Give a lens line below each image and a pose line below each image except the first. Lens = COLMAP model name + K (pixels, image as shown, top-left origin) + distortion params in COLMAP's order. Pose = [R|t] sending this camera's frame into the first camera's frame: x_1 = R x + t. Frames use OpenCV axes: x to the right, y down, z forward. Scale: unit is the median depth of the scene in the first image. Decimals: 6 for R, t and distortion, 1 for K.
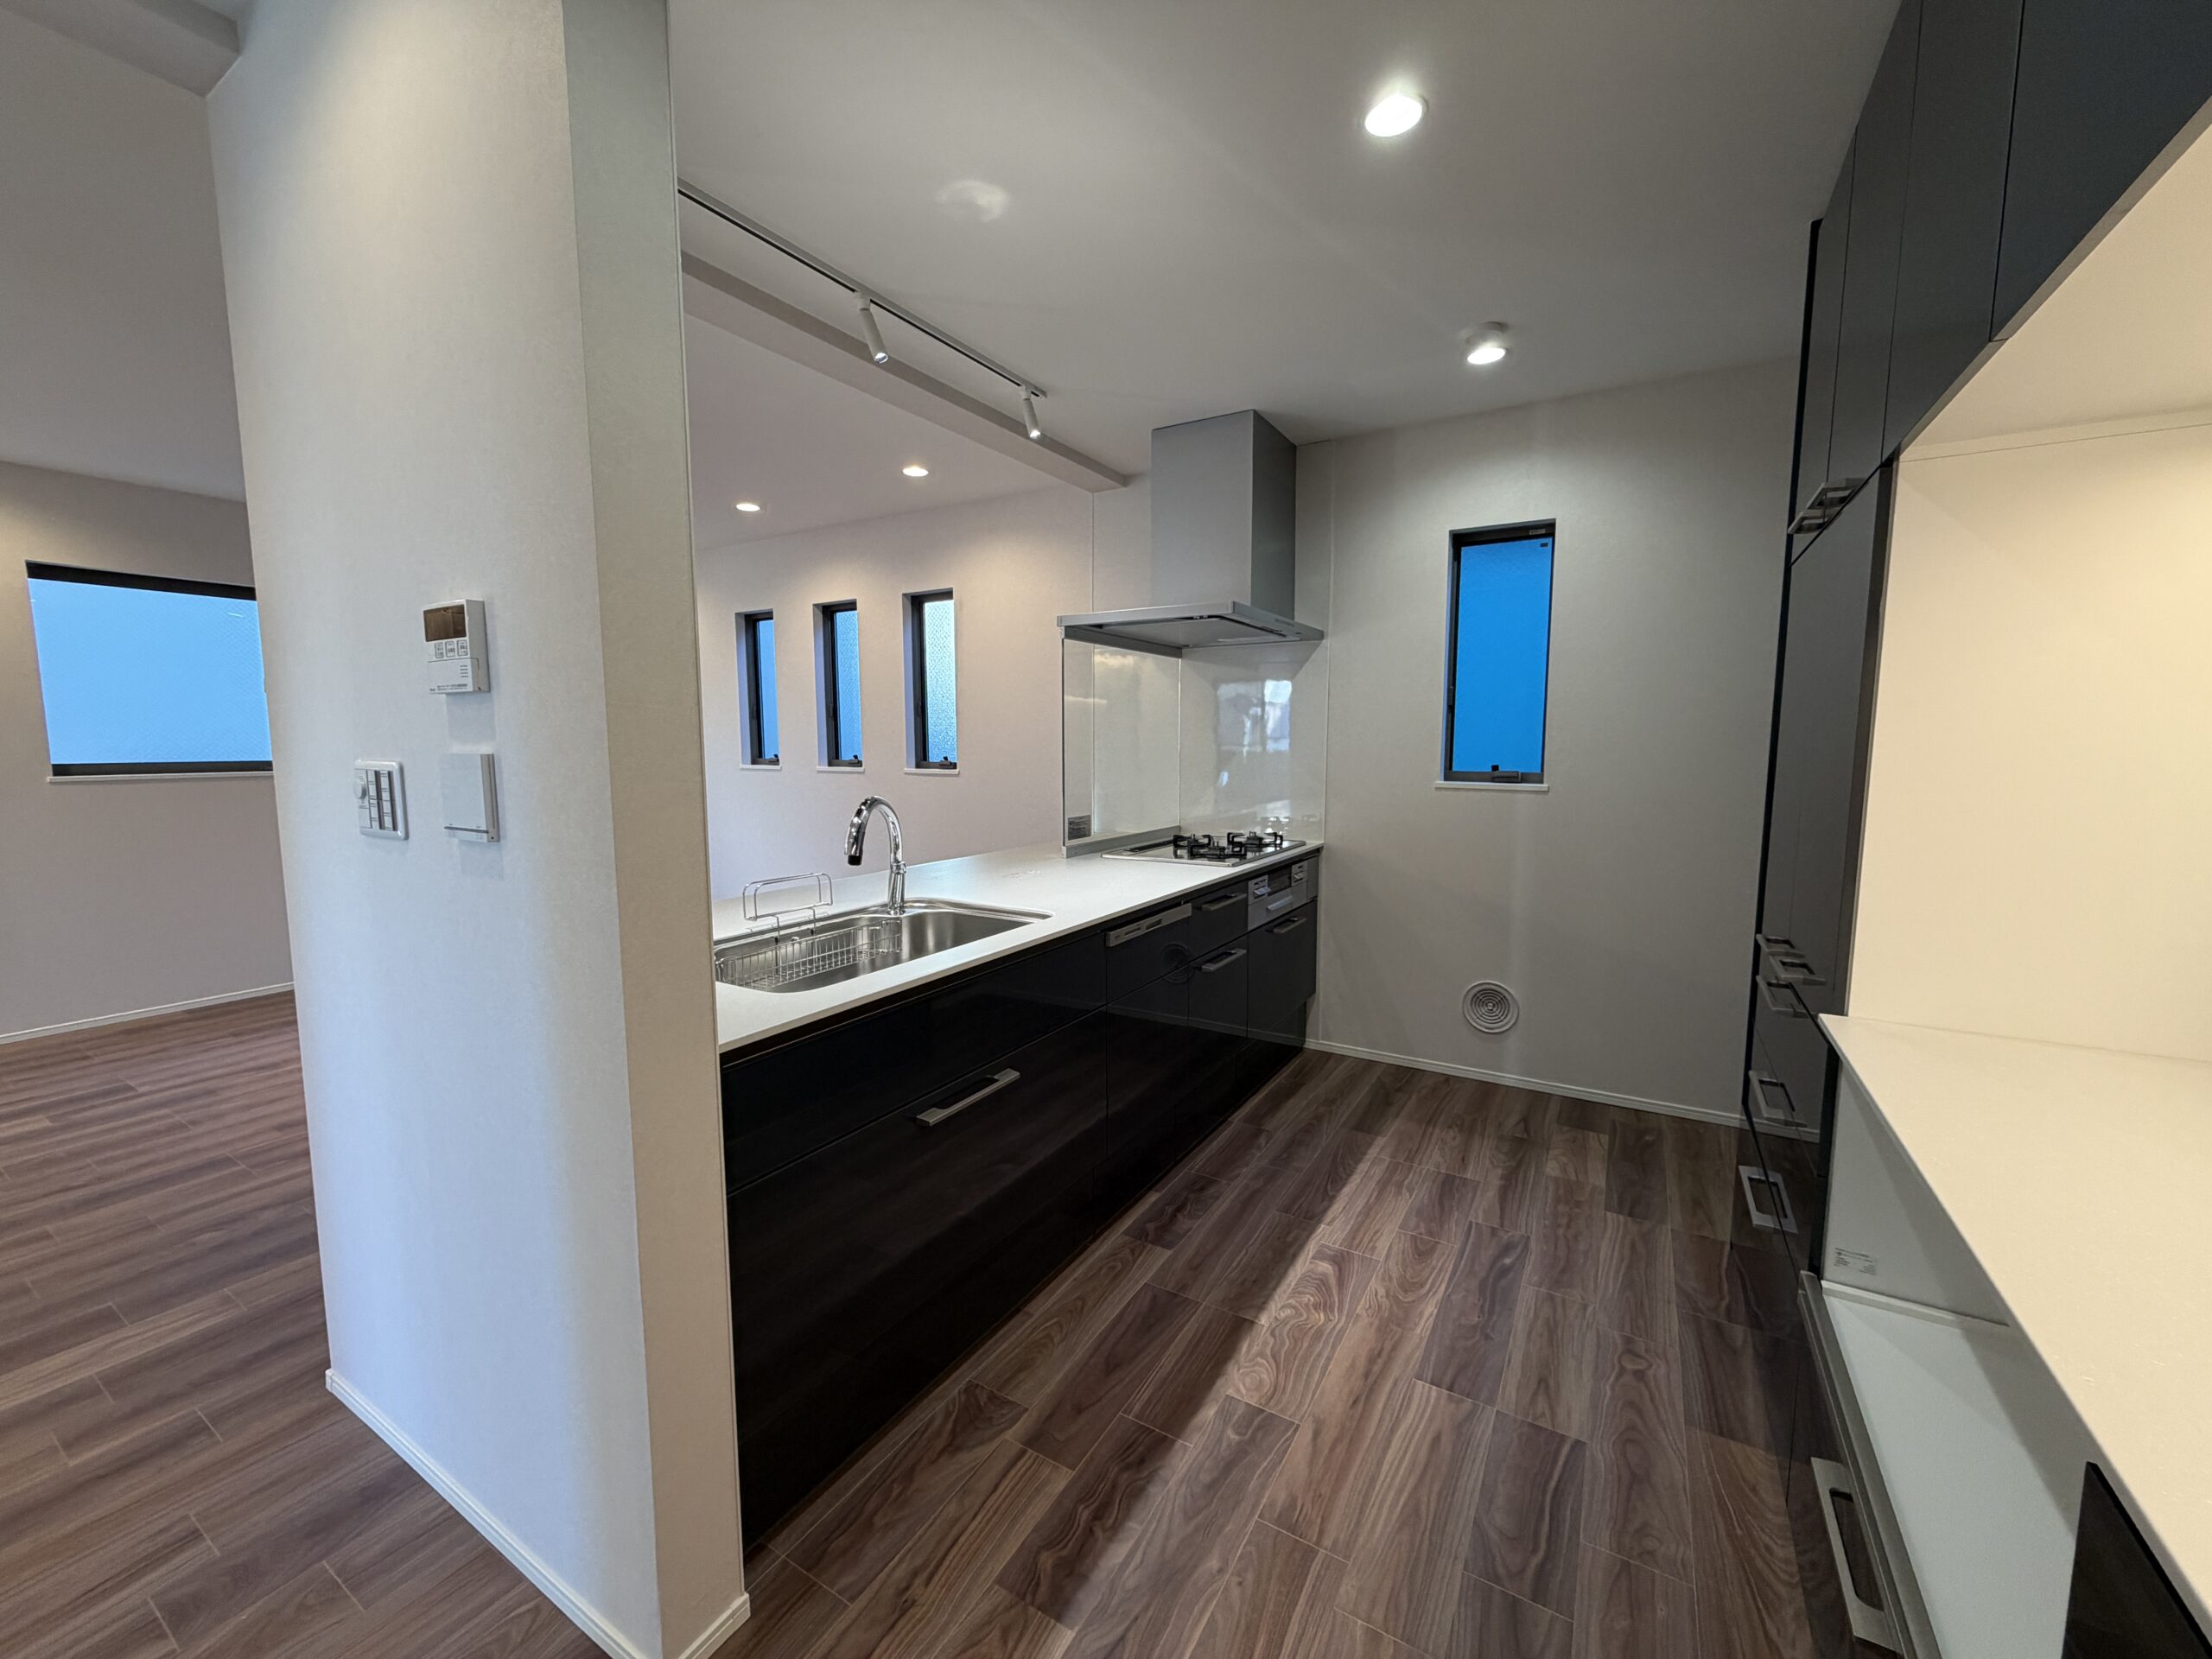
lens RADIAL K [[879.7, 0, 1100.1], [0, 879.7, 830.9], [0, 0, 1]] dist [-0.002072, -0.000134]
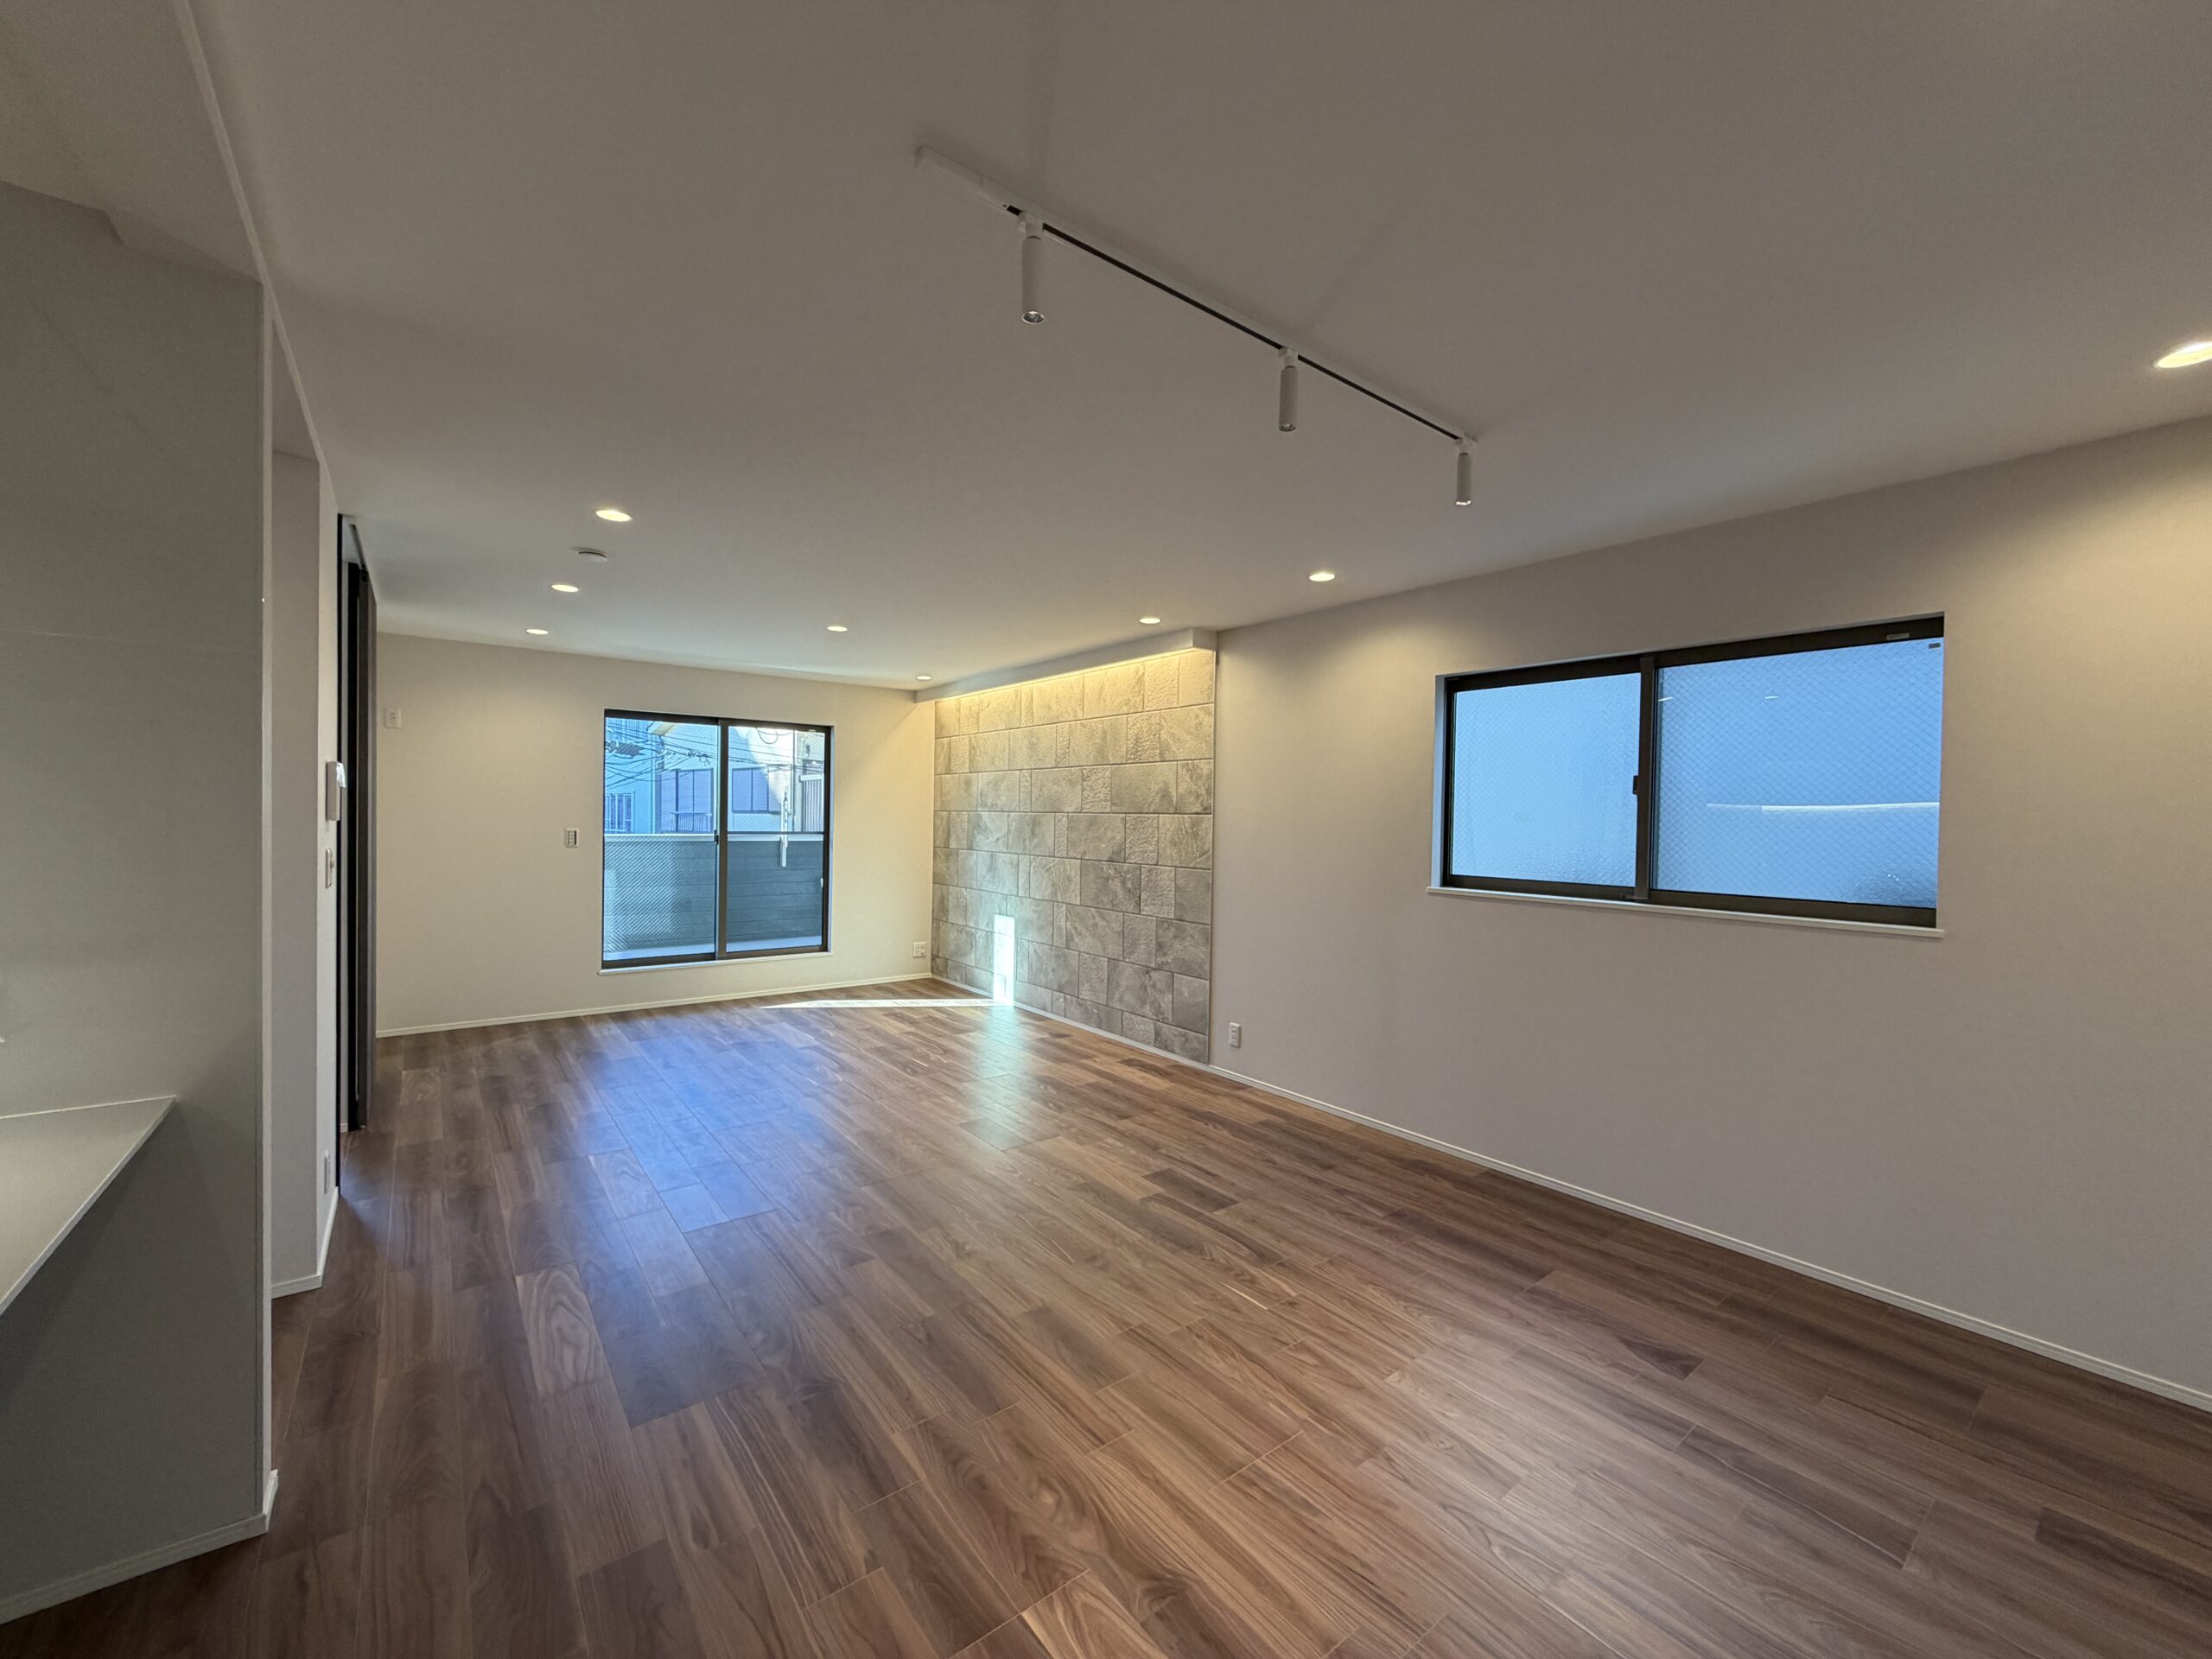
lens RADIAL K [[878.6, 0, 1098.1], [0, 878.6, 825.9], [0, 0, 1]] dist [0.000538, 0.000043]
pose [[-0.360802, 0.006180, -0.932622, -0.163590], [-0.116311, 0.991873, 0.051570, -0.167781], [0.925361, 0.127081, -0.357151, 1.238420]]
